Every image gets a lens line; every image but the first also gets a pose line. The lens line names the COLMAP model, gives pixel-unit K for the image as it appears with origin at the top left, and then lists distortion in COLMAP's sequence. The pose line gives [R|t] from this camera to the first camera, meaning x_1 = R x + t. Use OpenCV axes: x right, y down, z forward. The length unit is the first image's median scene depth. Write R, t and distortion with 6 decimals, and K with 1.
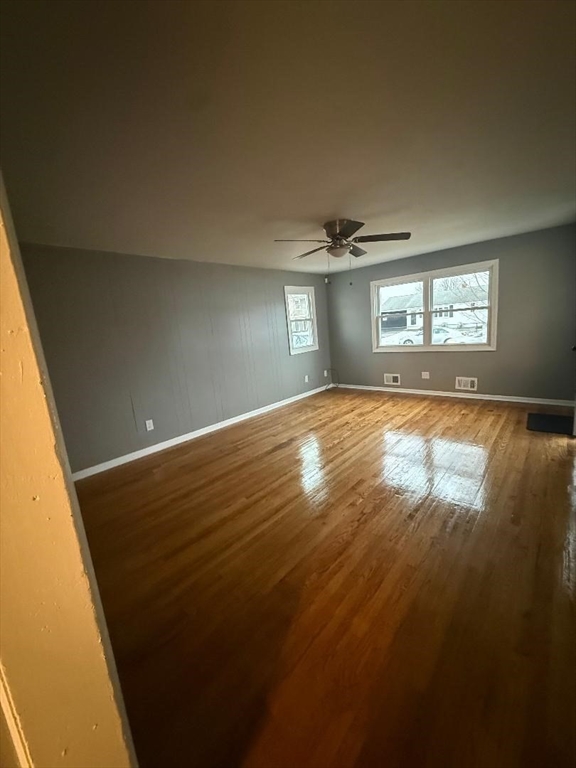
lens RADIAL K [[303.4, 0, 288.0], [0, 303.4, 384.0], [0, 0, 1]] dist [0.000321, -0.000043]
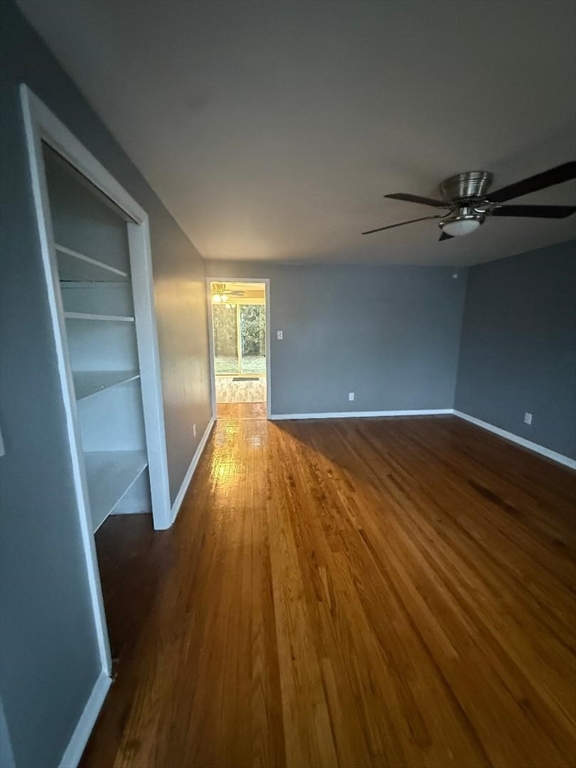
lens RADIAL K [[303.4, 0, 288.0], [0, 303.4, 384.0], [0, 0, 1]] dist [0.000321, -0.000043]
pose [[-0.673255, 0.218672, -0.706336, 0.700337], [-0.085951, 0.925649, 0.368493, -0.249747], [0.734398, 0.308800, -0.604402, 0.916496]]
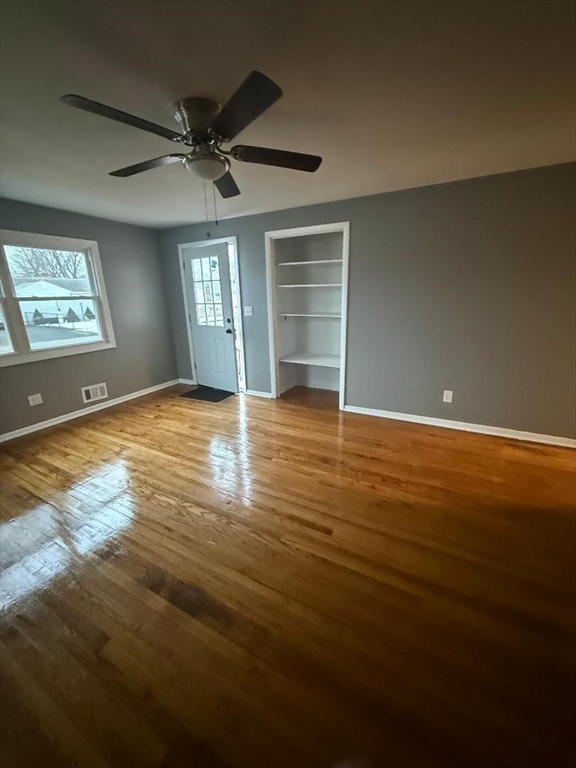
lens RADIAL K [[303.4, 0, 288.0], [0, 303.4, 384.0], [0, 0, 1]] dist [0.000321, -0.000043]
pose [[-0.222646, -0.196400, 0.954911, -0.354200], [0.225300, 0.942616, 0.246402, -0.130122], [-0.948508, 0.270002, -0.165621, 0.792600]]
